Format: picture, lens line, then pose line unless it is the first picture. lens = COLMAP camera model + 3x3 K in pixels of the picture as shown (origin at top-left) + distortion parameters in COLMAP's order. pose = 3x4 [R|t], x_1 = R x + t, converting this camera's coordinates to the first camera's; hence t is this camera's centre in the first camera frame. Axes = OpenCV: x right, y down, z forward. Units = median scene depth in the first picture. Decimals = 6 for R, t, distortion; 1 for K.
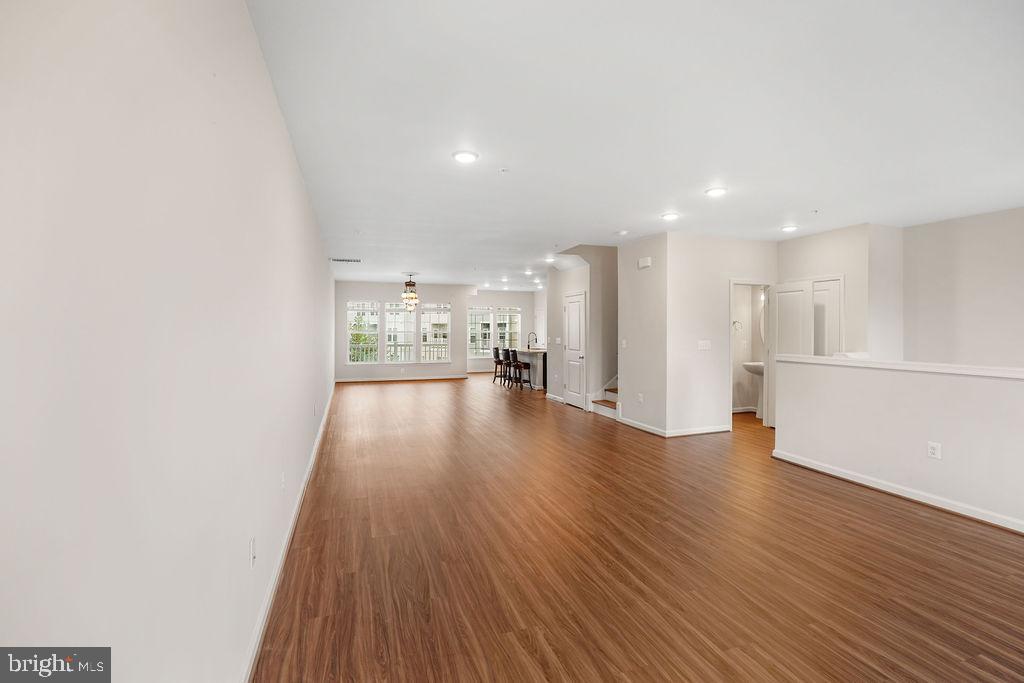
lens RADIAL K [[461.4, 0, 511.8], [0, 461.4, 334.3], [0, 0, 1]] dist [0.016135, 0.001279]
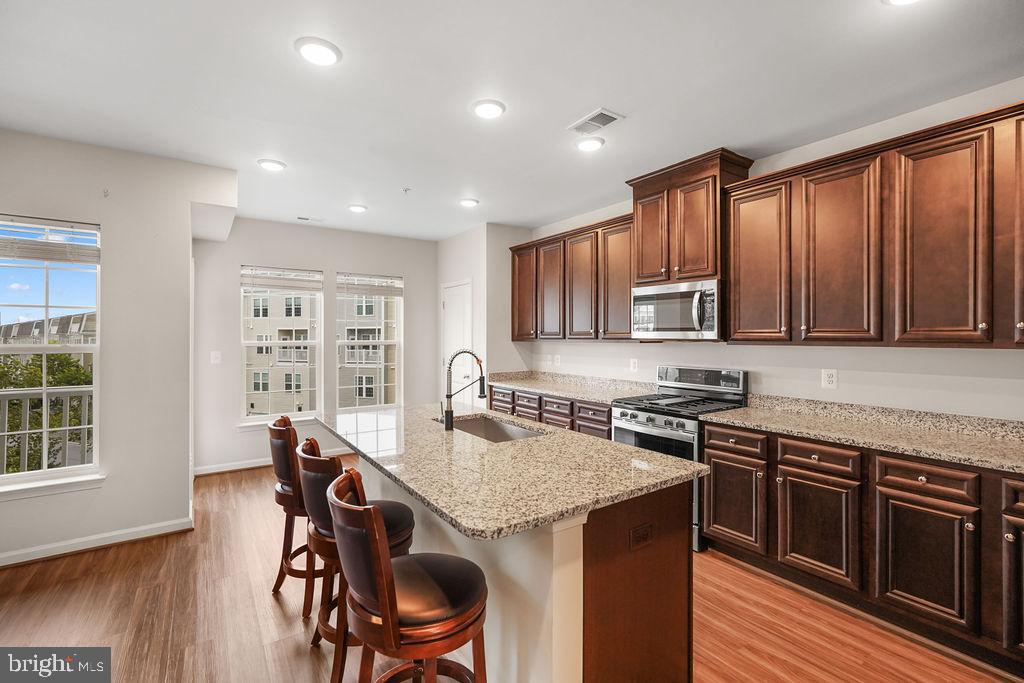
lens RADIAL K [[461.4, 0, 524.3], [0, 461.4, 329.9], [0, 0, 1]] dist [0.016135, 0.001279]
pose [[0.959091, 0.002385, 0.283087, 0.009784], [0.005473, 0.999621, -0.026963, -0.008021], [-0.283044, 0.027409, 0.958715, 0.819388]]
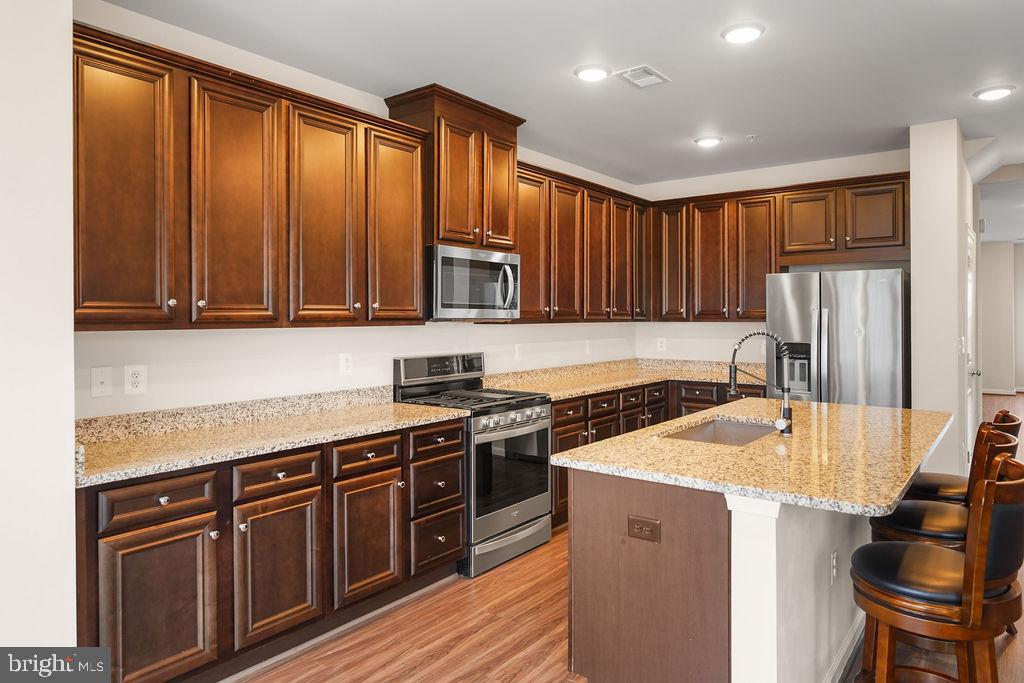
lens RADIAL K [[670.6, 0, 523.1], [0, 670.6, 313.3], [0, 0, 1]] dist [0.011517, 0.001389]
pose [[-0.564779, -0.000131, 0.825242, -0.115391], [0.008499, 0.999946, 0.005976, -0.014487], [-0.825199, 0.010389, -0.564747, 1.263328]]
